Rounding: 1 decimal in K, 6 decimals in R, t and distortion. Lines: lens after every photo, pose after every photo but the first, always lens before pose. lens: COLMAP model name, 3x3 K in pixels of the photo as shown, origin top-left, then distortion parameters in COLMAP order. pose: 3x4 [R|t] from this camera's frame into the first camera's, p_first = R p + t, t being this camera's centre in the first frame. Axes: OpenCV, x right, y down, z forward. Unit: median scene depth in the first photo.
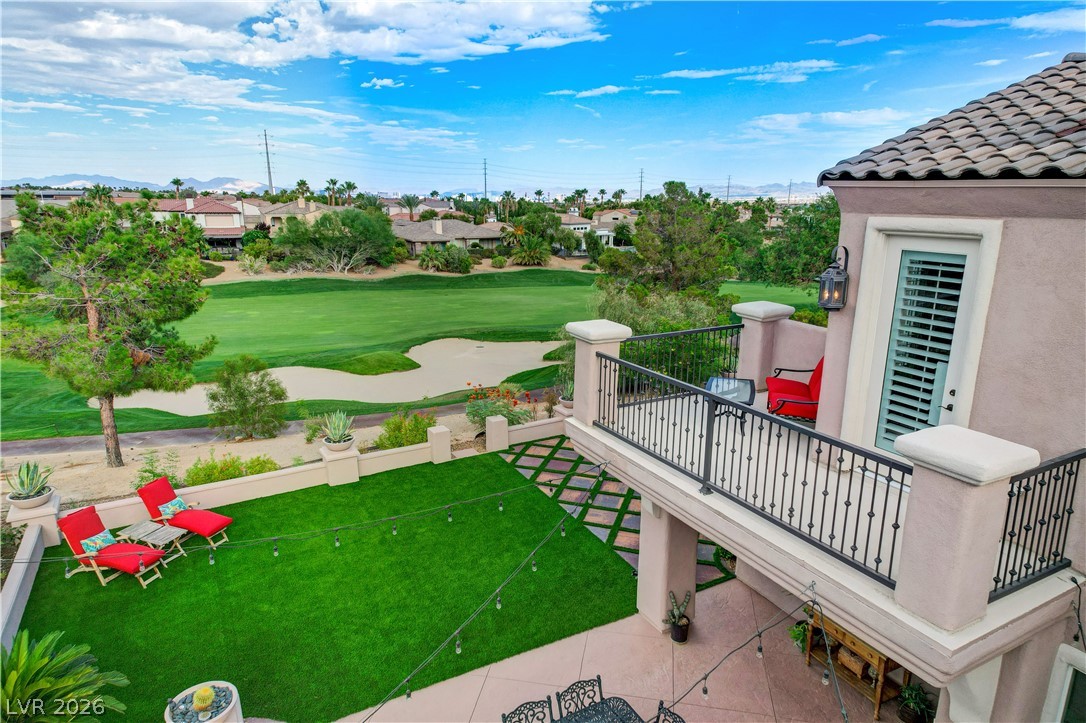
lens RADIAL K [[670.1, 0, 544.9], [0, 670.1, 375.9], [0, 0, 1]] dist [0.086898, -0.065983]
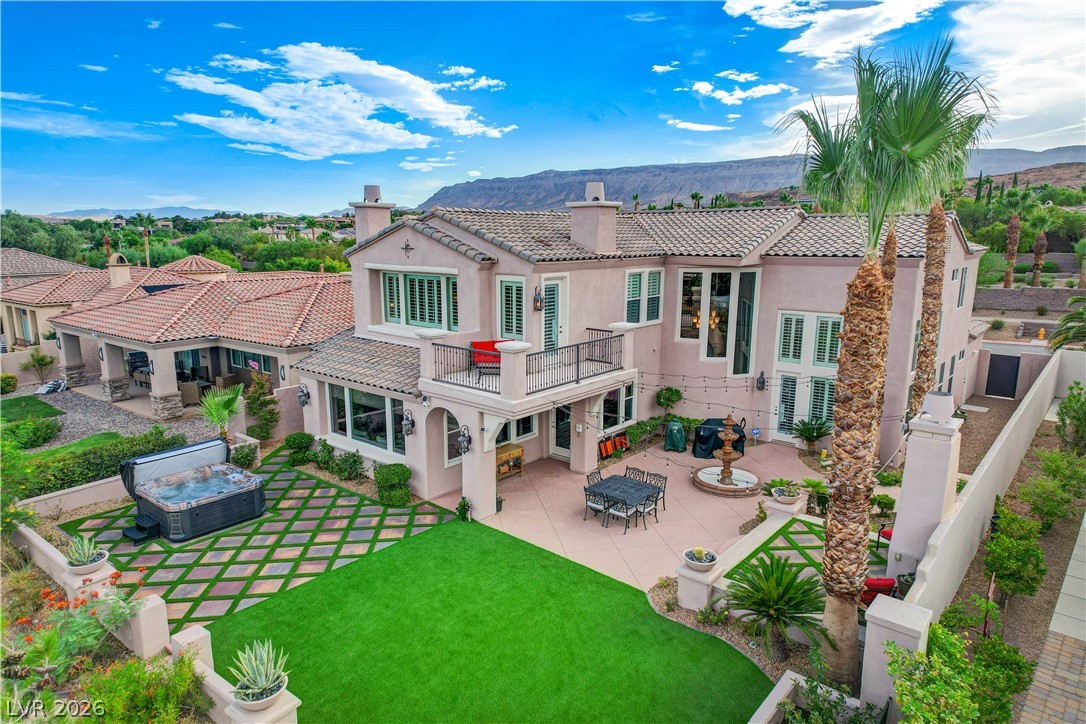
lens RADIAL K [[670.1, 0, 547.7], [0, 670.1, 364.3], [0, 0, 1]] dist [0.086898, -0.065983]
pose [[-0.373438, -0.186825, 0.908648, -0.148683], [0.242650, 0.925735, 0.290063, -0.048581], [-0.895358, 0.328803, -0.300372, 0.137036]]
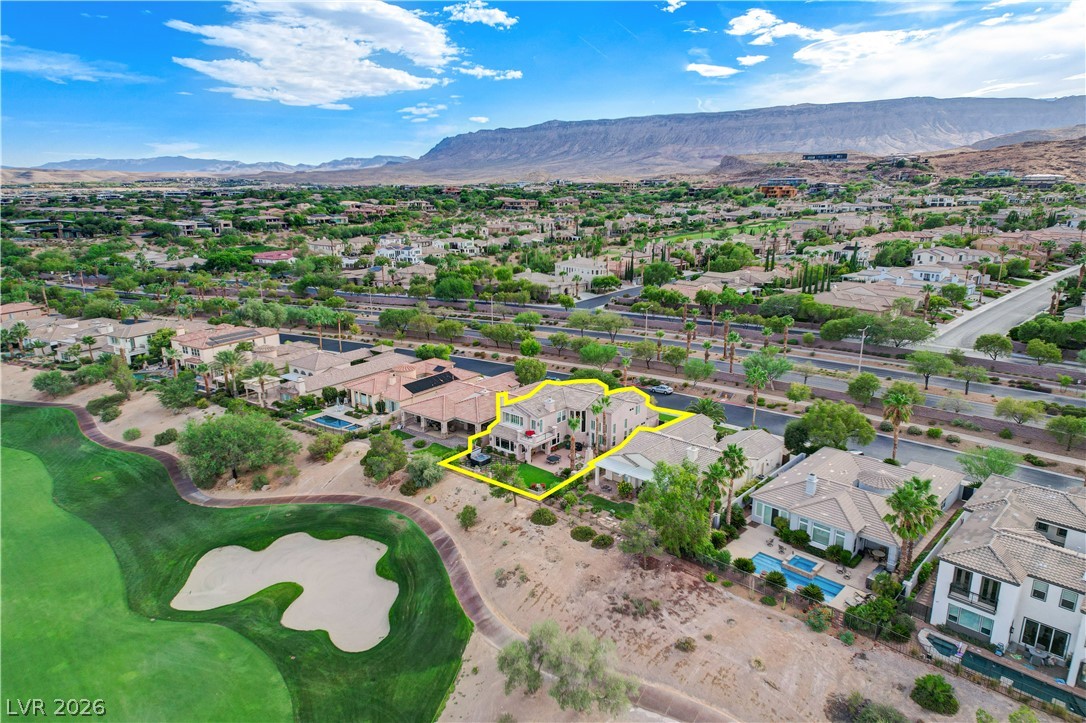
lens RADIAL K [[670.1, 0, 547.1], [0, 670.1, 374.7], [0, 0, 1]] dist [0.086898, -0.065983]
pose [[-0.367477, -0.263356, 0.891967, -0.898447], [0.245534, 0.897572, 0.366167, -0.465172], [-0.897036, 0.353565, -0.265174, 0.316422]]
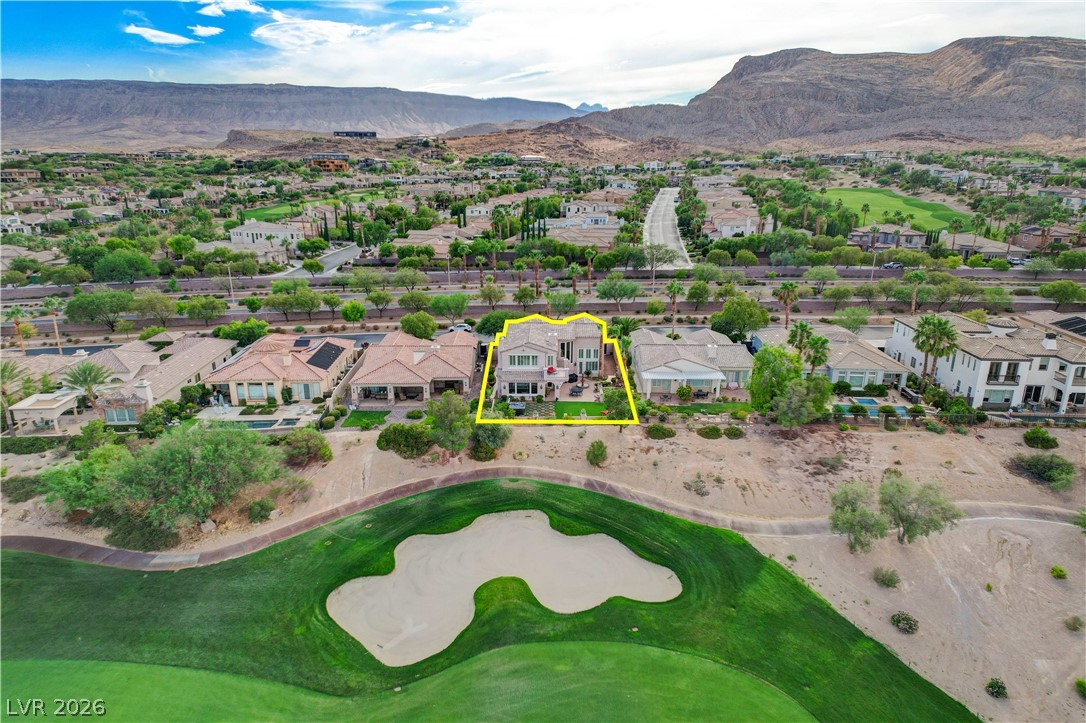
lens RADIAL K [[670.1, 0, 547.8], [0, 670.1, 354.4], [0, 0, 1]] dist [0.086898, -0.065983]
pose [[-0.879111, -0.141332, 0.455179, -0.413522], [0.114910, 0.864001, 0.490202, -0.510473], [-0.462557, 0.483247, -0.743313, 0.827171]]
